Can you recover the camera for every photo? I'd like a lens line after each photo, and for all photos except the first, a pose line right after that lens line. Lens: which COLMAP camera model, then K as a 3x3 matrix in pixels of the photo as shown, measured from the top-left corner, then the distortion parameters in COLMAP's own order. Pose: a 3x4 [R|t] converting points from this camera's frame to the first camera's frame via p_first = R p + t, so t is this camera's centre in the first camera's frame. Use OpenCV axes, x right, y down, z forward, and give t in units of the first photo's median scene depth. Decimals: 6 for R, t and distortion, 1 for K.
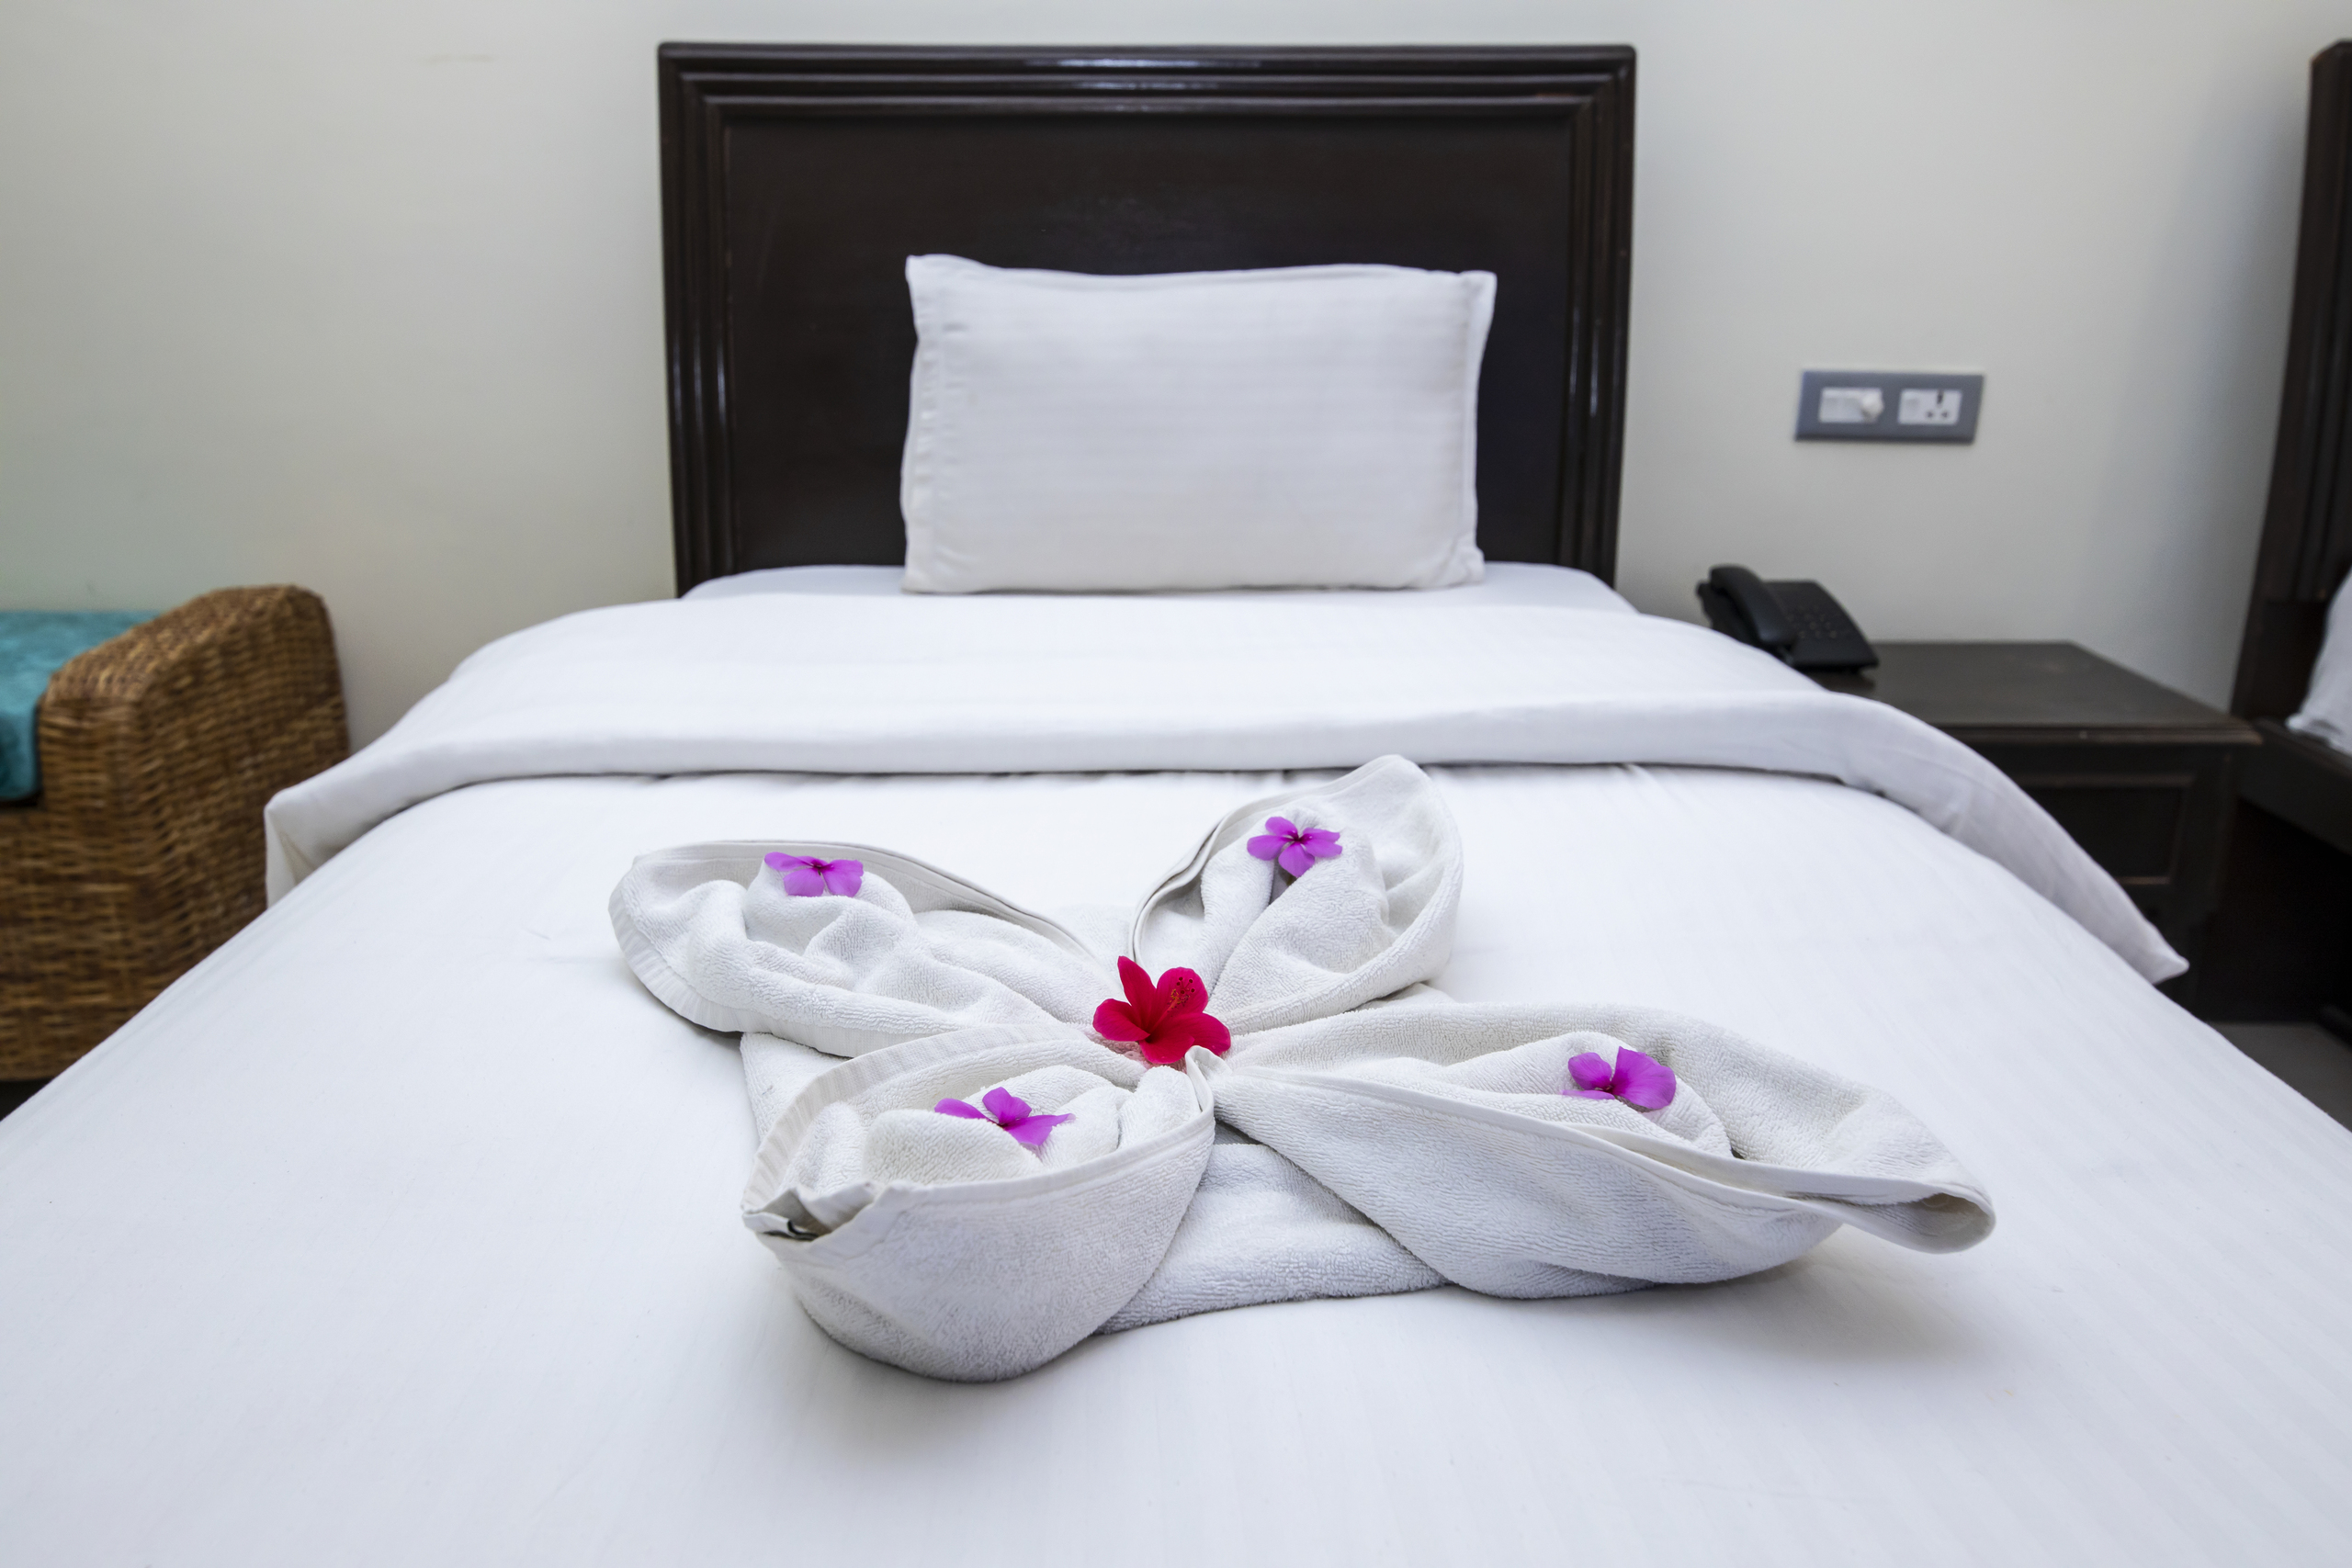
lens RADIAL K [[1908.7, 0, 1176.0], [0, 1908.7, 784.0], [0, 0, 1]] dist [0.032337, 0.000113]
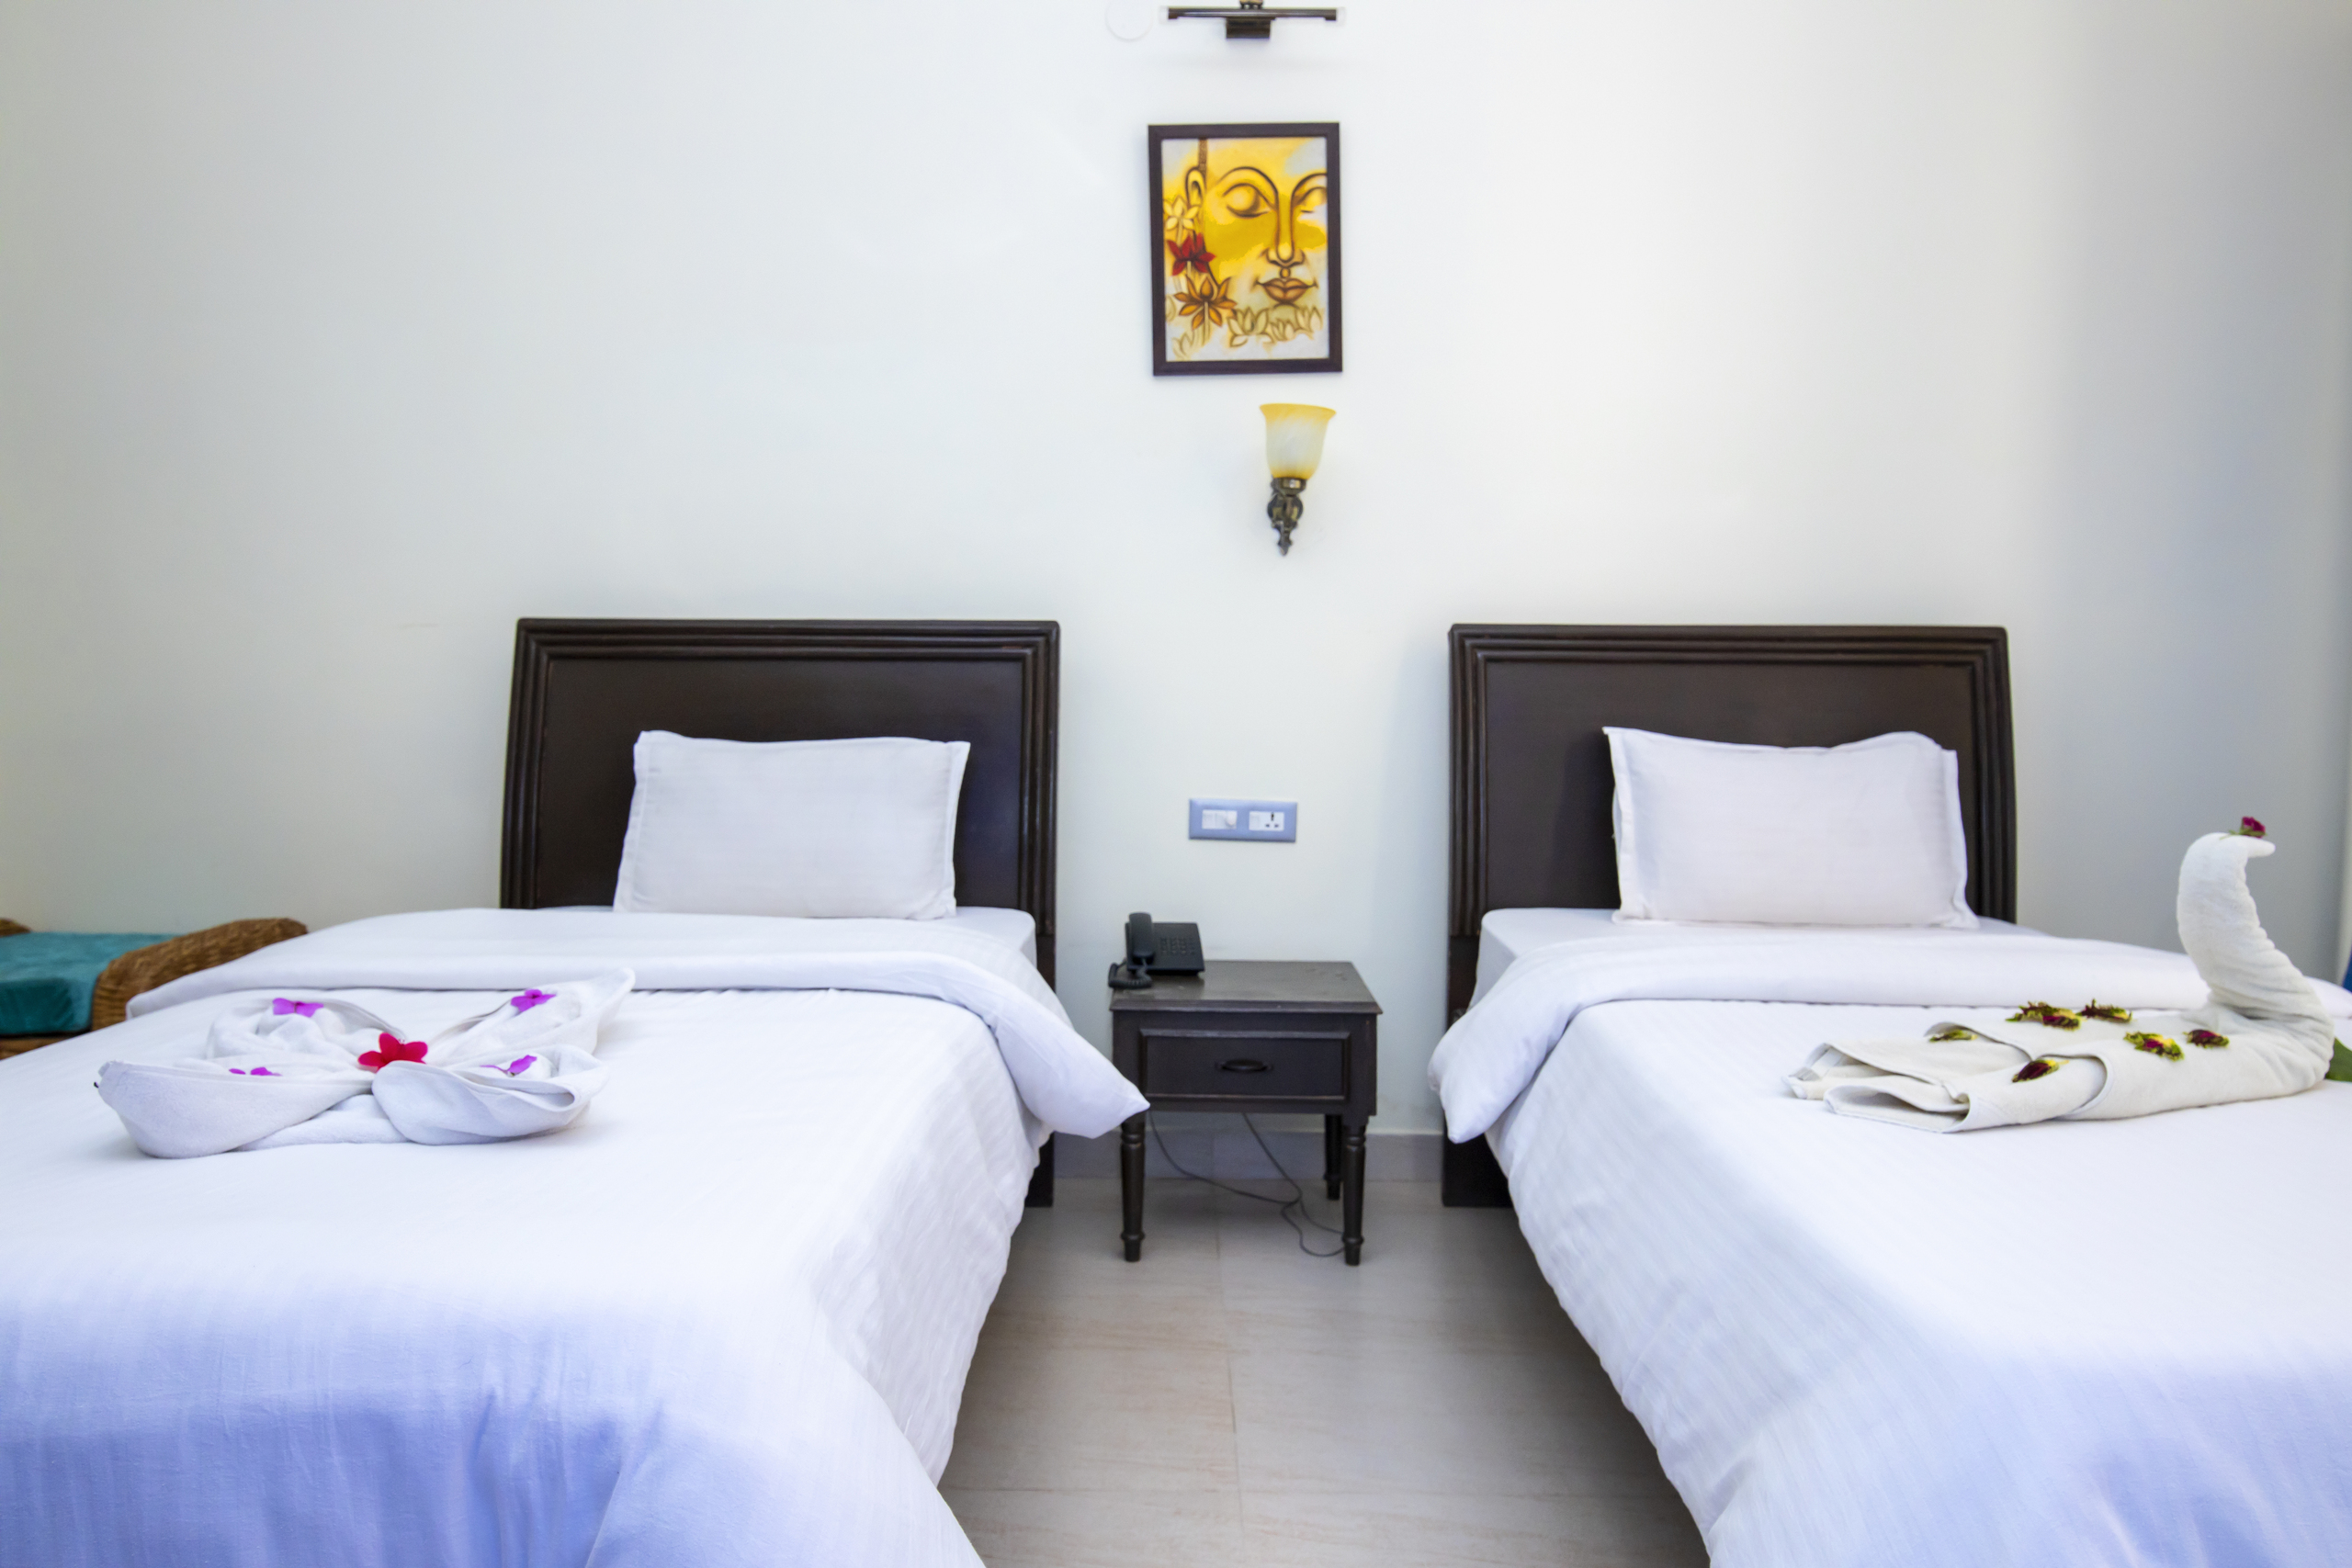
lens RADIAL K [[1488.5, 0, 1180.0], [0, 1488.5, 752.9], [0, 0, 1]] dist [0.022975, -0.002822]
pose [[0.999660, 0.006799, -0.025192, 0.390685], [-0.012803, 0.969056, -0.246510, 0.078894], [0.022736, 0.246748, 0.968813, -0.326410]]
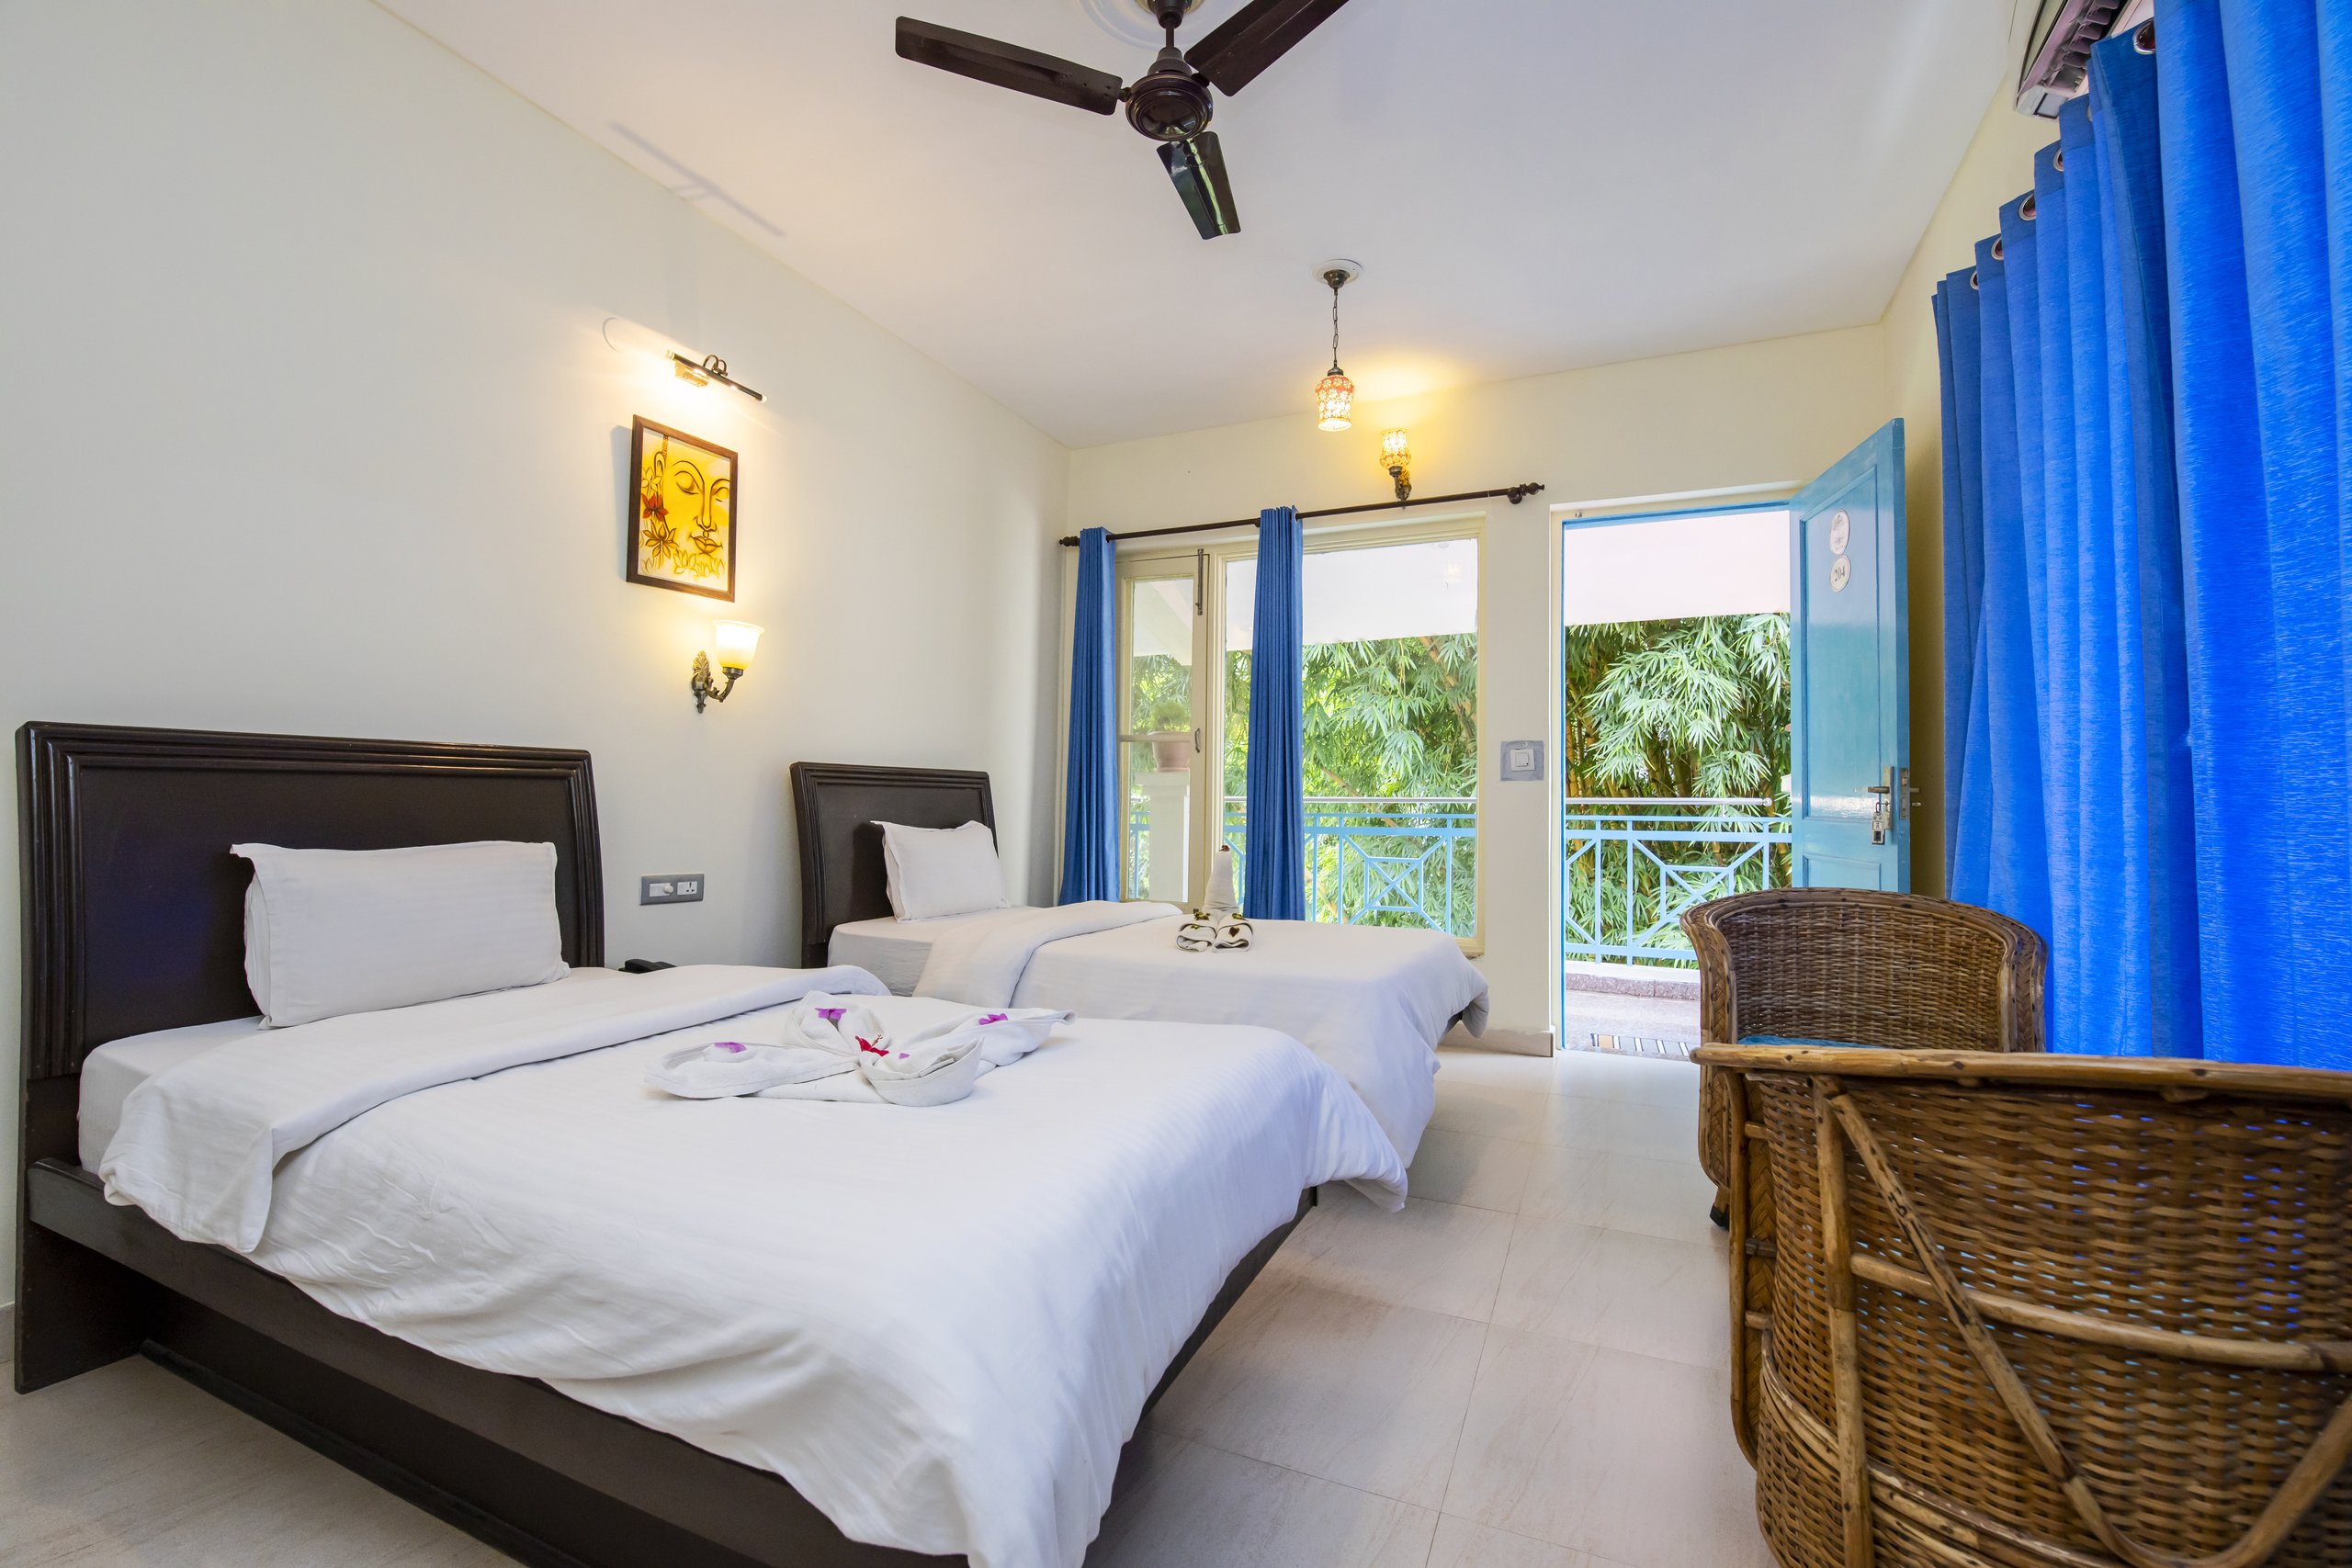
lens RADIAL K [[999.6, 0, 1182.9], [0, 999.6, 757.5], [0, 0, 1]] dist [0.000393, -0.000049]
pose [[0.428708, 0.042313, 0.902452, -0.595067], [0.250827, 0.954058, -0.163888, 0.023534], [-0.867926, 0.296619, 0.398398, -0.169231]]
